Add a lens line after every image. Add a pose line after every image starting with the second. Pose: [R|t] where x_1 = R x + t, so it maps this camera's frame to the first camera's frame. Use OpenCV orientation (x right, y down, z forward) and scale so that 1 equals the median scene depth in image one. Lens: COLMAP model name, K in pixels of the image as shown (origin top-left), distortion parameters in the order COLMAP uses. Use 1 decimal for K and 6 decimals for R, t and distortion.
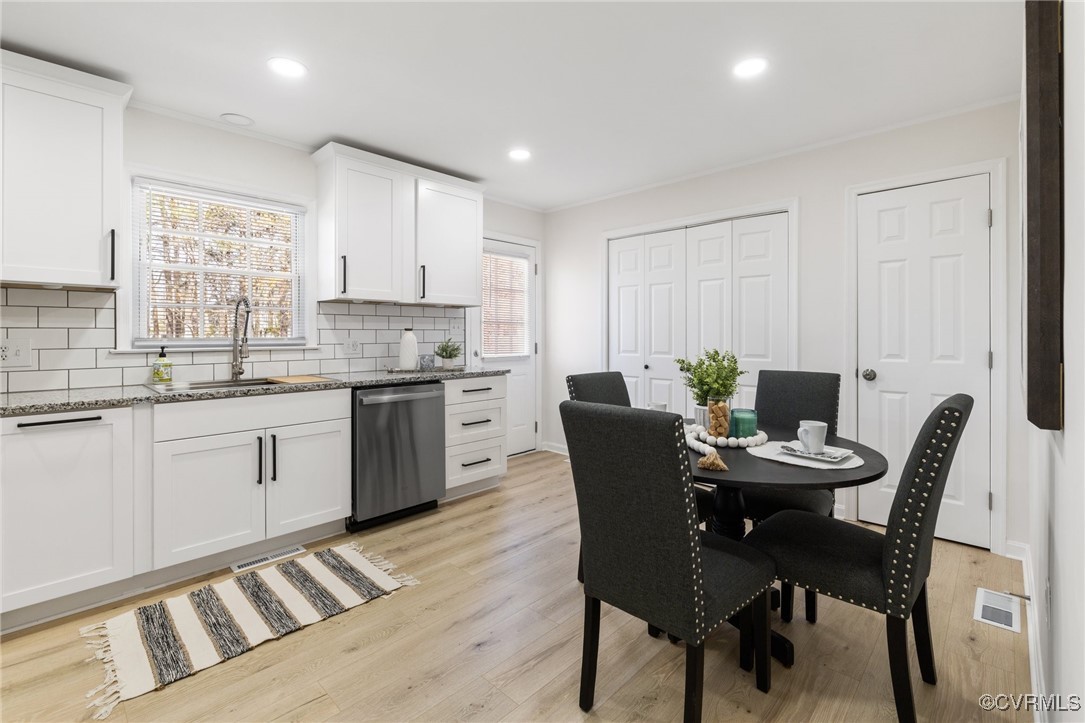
lens RADIAL K [[478.1, 0, 542.2], [0, 478.1, 335.7], [0, 0, 1]] dist [-0.000829, -0.000222]
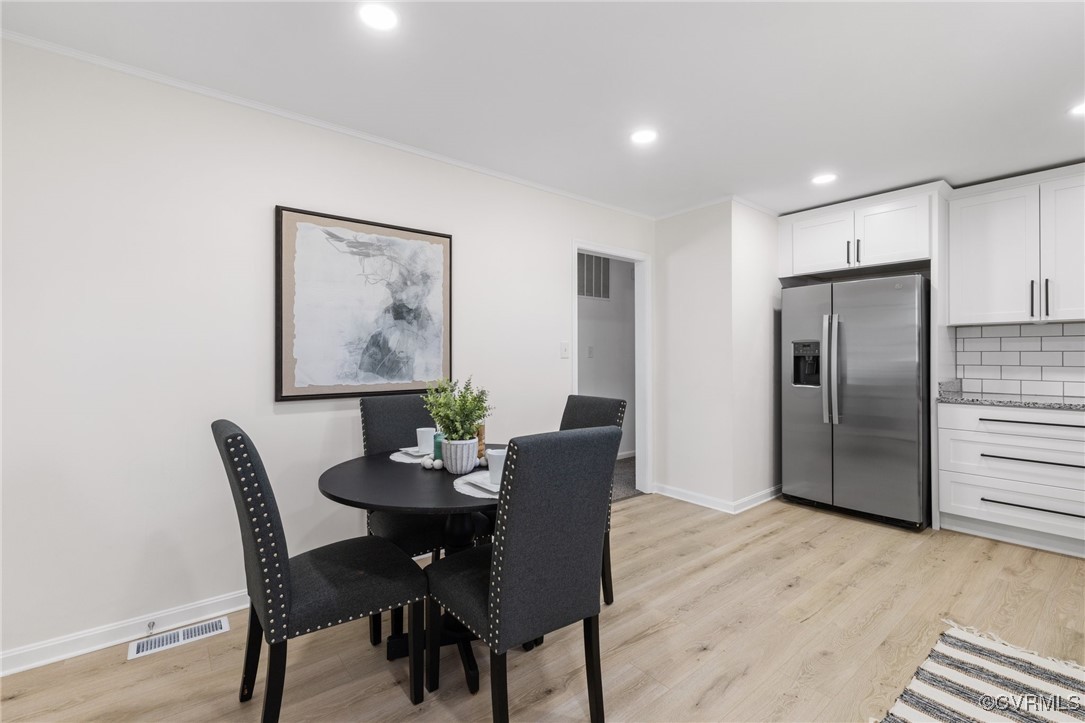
lens RADIAL K [[478.1, 0, 542.2], [0, 478.1, 335.7], [0, 0, 1]] dist [-0.000829, -0.000222]
pose [[-0.993611, 0.005615, 0.112722, 0.104818], [0.002467, 0.999604, -0.028048, -0.024806], [-0.112835, -0.027591, -0.993231, 2.127443]]
